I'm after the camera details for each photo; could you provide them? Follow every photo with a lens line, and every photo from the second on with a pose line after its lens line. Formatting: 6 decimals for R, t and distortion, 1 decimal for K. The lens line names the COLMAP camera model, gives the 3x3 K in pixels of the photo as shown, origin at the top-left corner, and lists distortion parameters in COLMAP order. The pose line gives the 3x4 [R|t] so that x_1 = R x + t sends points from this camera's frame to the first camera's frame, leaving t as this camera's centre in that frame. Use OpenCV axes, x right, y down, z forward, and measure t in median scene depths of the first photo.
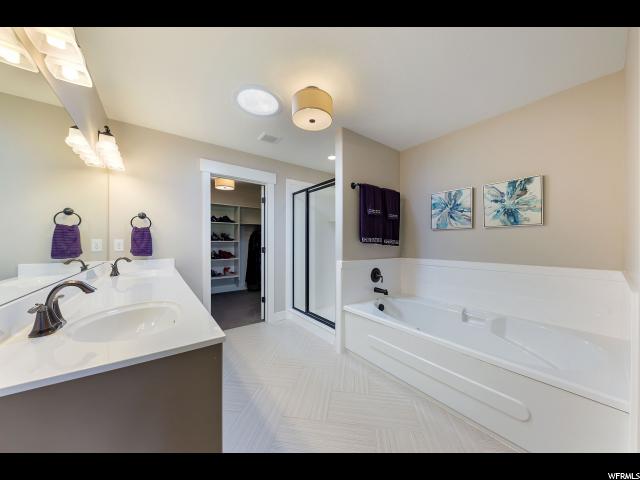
lens RADIAL K [[218.8, 0, 320.0], [0, 218.8, 240.0], [0, 0, 1]] dist [0.000517, 0.000067]
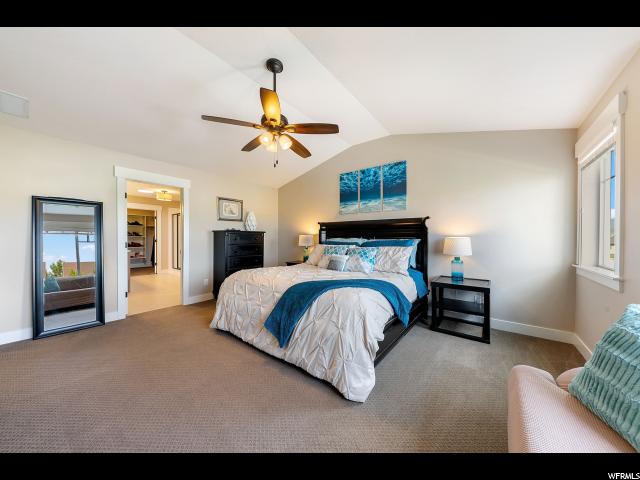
lens RADIAL K [[222.2, 0, 308.0], [0, 222.2, 241.1], [0, 0, 1]] dist [0.000166, 0.000031]
pose [[0.973036, 0.013586, 0.230253, 0.706022], [-0.016218, 0.999823, 0.009544, 0.003729], [-0.230083, -0.013021, 0.973084, -1.492971]]
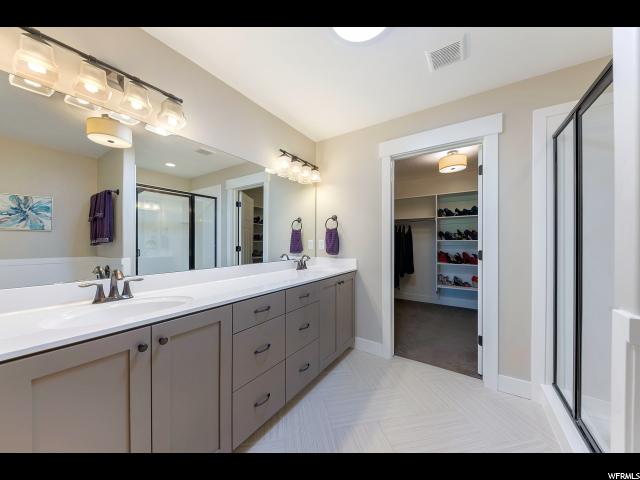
lens RADIAL K [[218.8, 0, 320.0], [0, 218.8, 240.0], [0, 0, 1]] dist [0.000517, 0.000067]
pose [[0.330557, -0.007304, -0.943758, 0.148240], [0.009391, 0.999946, -0.004449, 0.003576], [0.943739, -0.007392, 0.330607, 0.405160]]
